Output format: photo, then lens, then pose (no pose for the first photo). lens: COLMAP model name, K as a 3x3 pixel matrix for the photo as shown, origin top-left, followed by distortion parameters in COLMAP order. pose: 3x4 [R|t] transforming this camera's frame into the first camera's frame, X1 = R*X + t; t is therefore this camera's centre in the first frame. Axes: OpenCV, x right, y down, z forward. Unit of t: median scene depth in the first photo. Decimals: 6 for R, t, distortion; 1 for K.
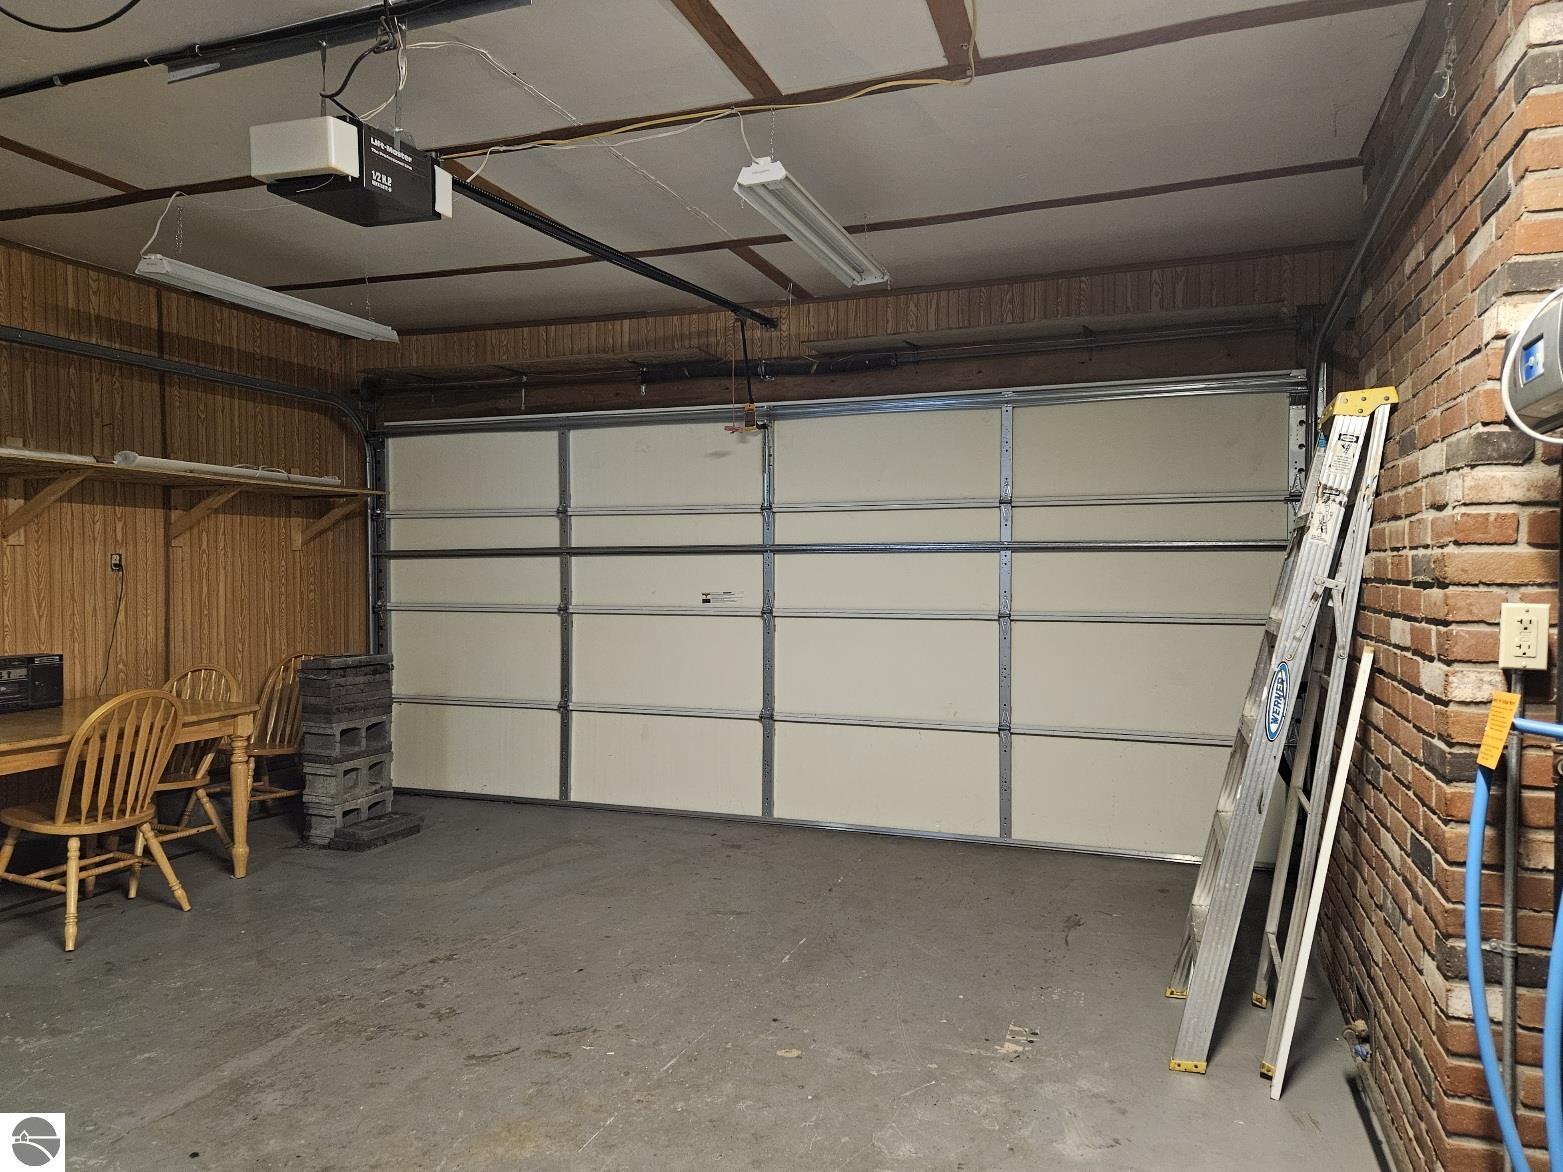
lens RADIAL K [[1052.9, 0, 775.2], [0, 1052.9, 598.9], [0, 0, 1]] dist [0.075089, -0.059841]
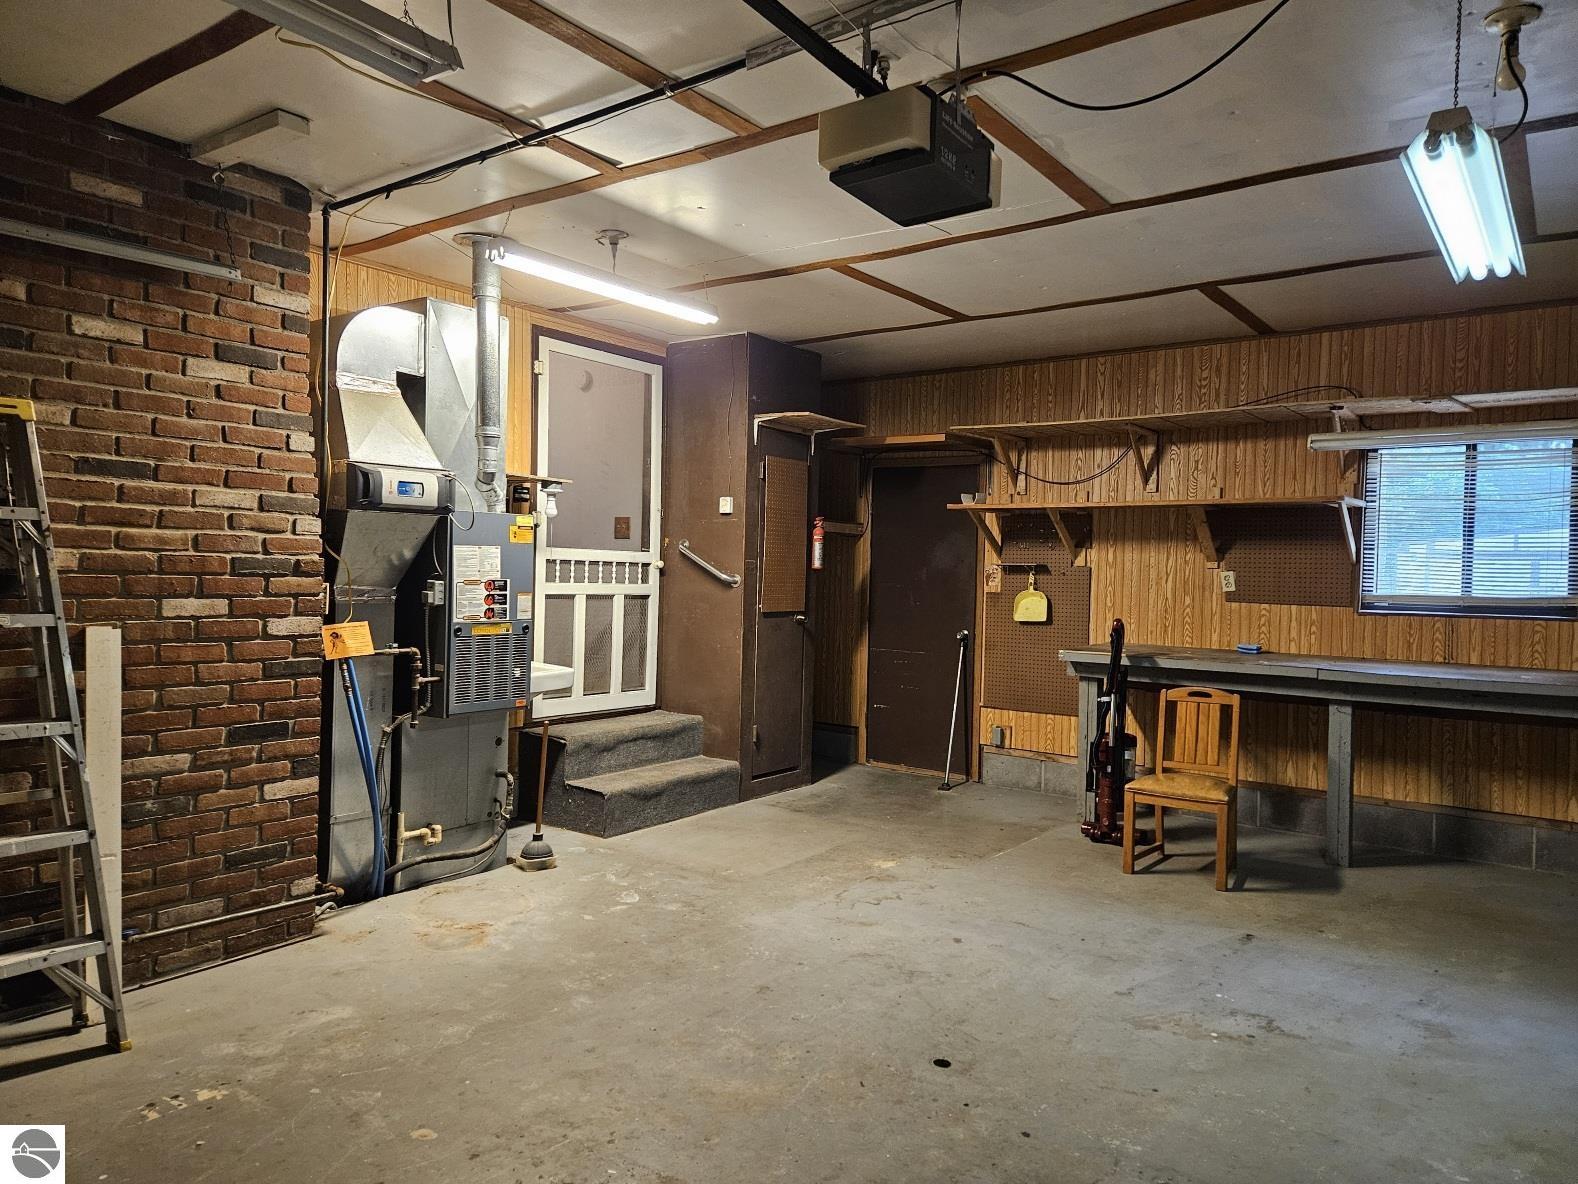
lens RADIAL K [[1054.1, 0, 812.8], [0, 1054.1, 589.3], [0, 0, 1]] dist [0.079443, -0.061749]
pose [[-0.961530, -0.025613, 0.273503, -0.545694], [-0.013742, 0.998882, 0.045230, -0.060253], [-0.274356, 0.039732, -0.960807, 1.833127]]
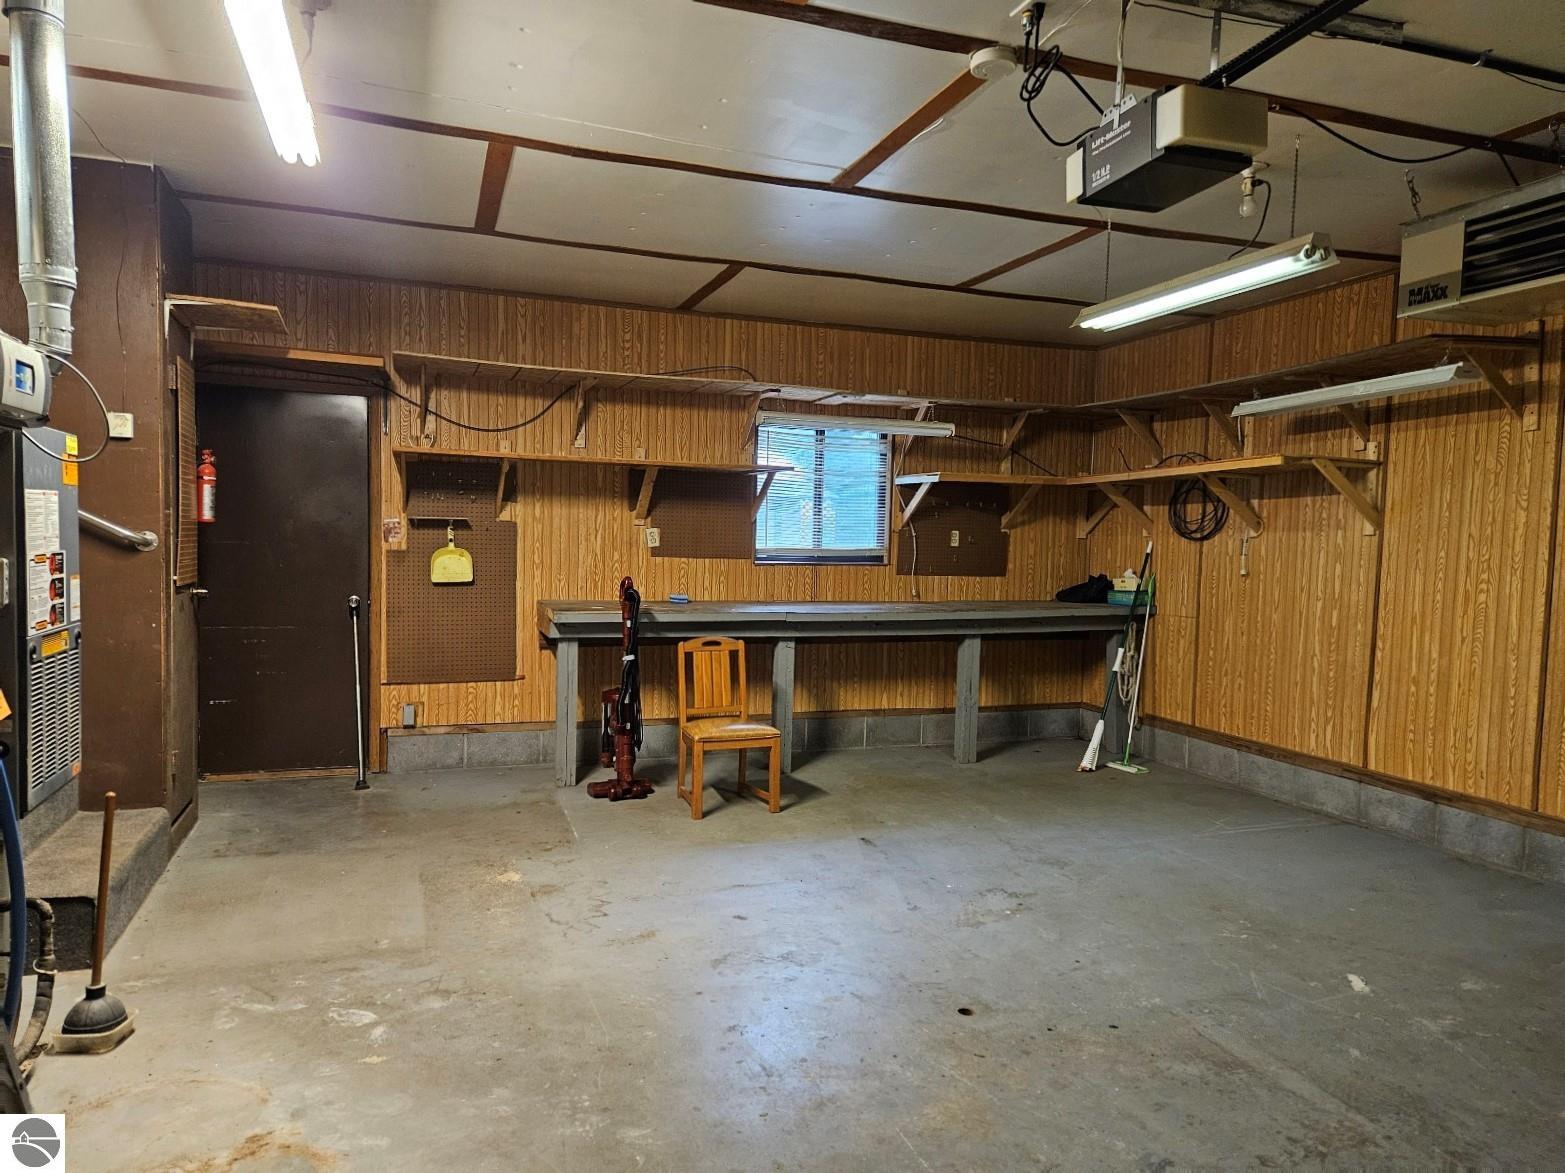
lens RADIAL K [[1054.2, 0, 776.2], [0, 1054.2, 599.4], [0, 0, 1]] dist [0.075089, -0.059841]
pose [[-0.769396, 0.020031, -0.638458, 0.482062], [-0.041471, 0.995833, 0.081219, -0.053622], [0.637425, 0.088967, -0.765359, 1.475919]]
